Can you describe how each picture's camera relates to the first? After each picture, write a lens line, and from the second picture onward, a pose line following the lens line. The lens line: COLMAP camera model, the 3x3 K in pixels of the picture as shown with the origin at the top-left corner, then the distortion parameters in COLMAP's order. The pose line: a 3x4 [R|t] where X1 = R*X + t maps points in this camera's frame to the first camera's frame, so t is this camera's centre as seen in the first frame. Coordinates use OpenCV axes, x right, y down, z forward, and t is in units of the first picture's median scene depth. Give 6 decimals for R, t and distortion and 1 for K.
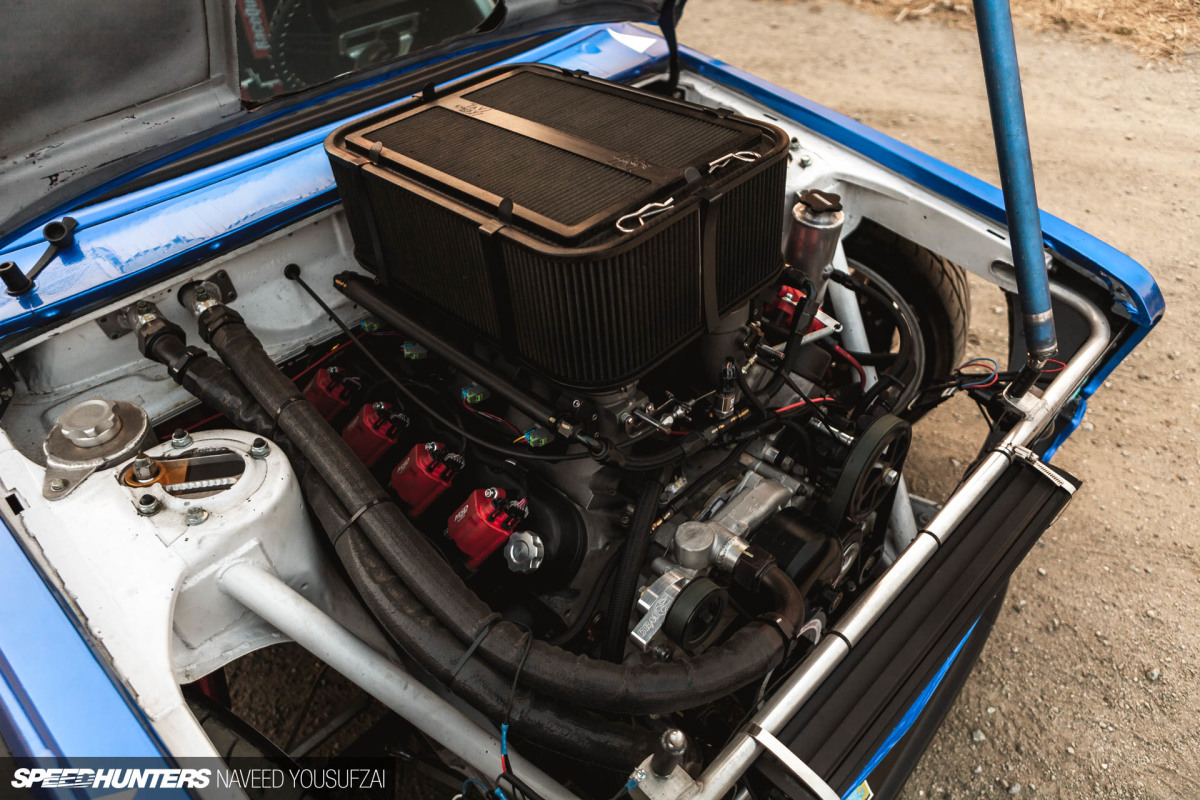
lens RADIAL K [[861.9, 0, 596.1], [0, 861.9, 392.5], [0, 0, 1]] dist [-0.022765, 0.017085]
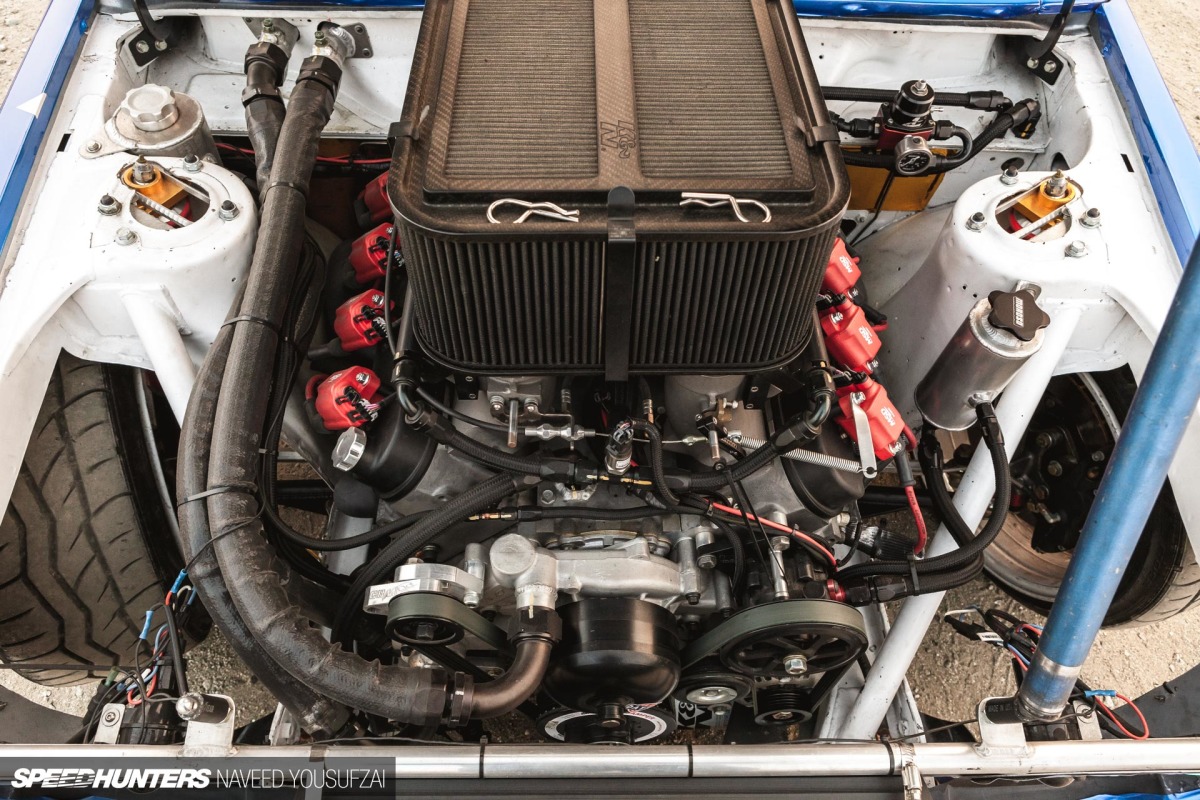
lens RADIAL K [[861.9, 0, 593.1], [0, 861.9, 399.0], [0, 0, 1]] dist [-0.022765, 0.017085]
pose [[0.708813, 0.604157, -0.364113, 0.377913], [-0.491668, 0.793277, 0.359129, -0.299375], [0.505813, -0.075532, 0.859330, 0.284506]]
